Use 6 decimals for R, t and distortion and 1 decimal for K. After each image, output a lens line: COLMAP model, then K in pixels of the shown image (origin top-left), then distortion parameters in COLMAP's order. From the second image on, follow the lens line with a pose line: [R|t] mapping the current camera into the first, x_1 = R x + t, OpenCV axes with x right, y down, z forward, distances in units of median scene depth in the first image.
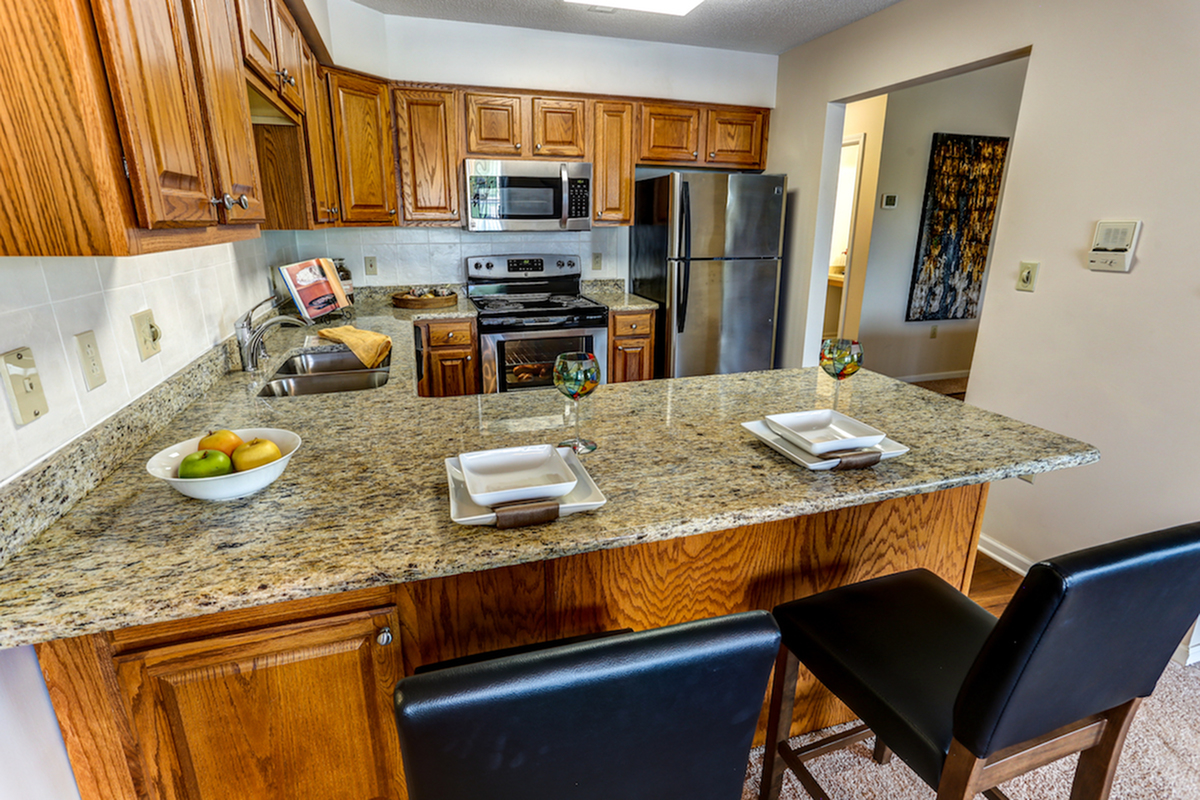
lens RADIAL K [[584.4, 0, 600.0], [0, 584.4, 400.0], [0, 0, 1]] dist [-0.045241, 0.025704]
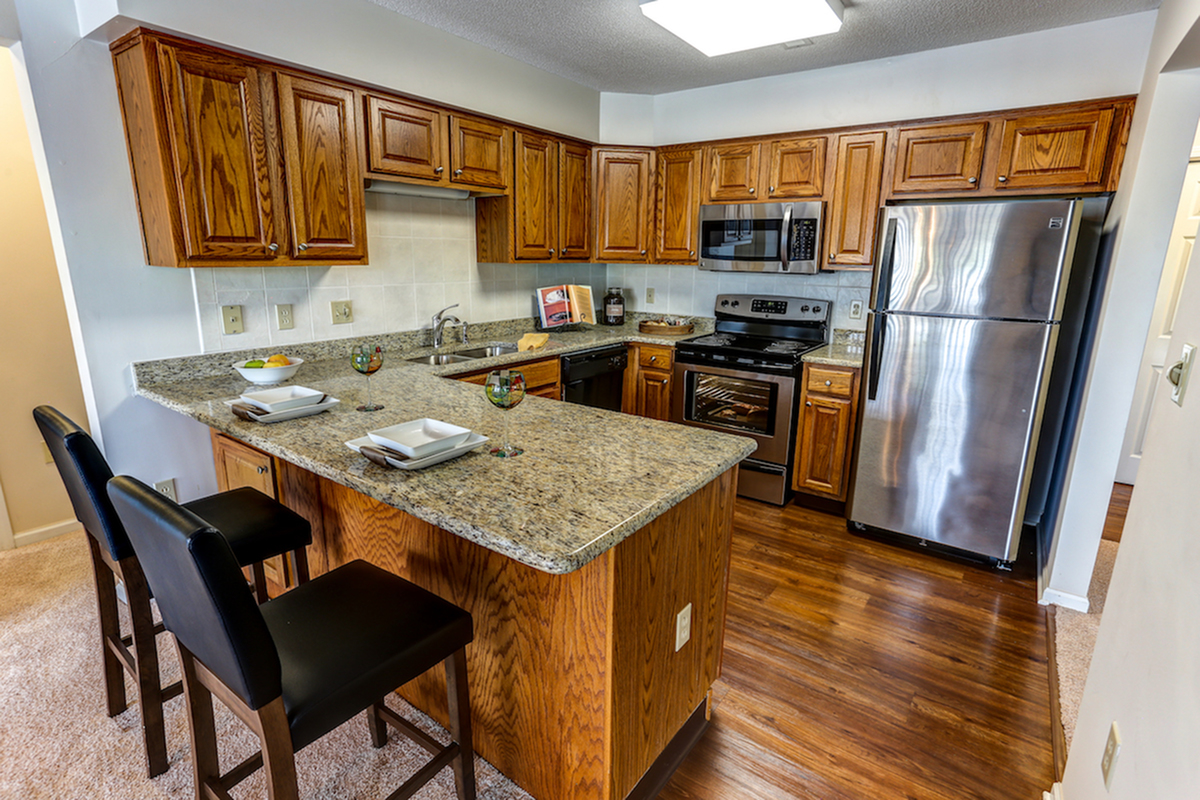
lens RADIAL K [[584.4, 0, 600.0], [0, 584.4, 400.0], [0, 0, 1]] dist [-0.045241, 0.025704]
pose [[0.582221, 0.197685, -0.788631, 0.590947], [-0.254180, 0.965626, 0.054400, -0.067112], [0.772277, 0.168782, 0.612455, 0.226815]]
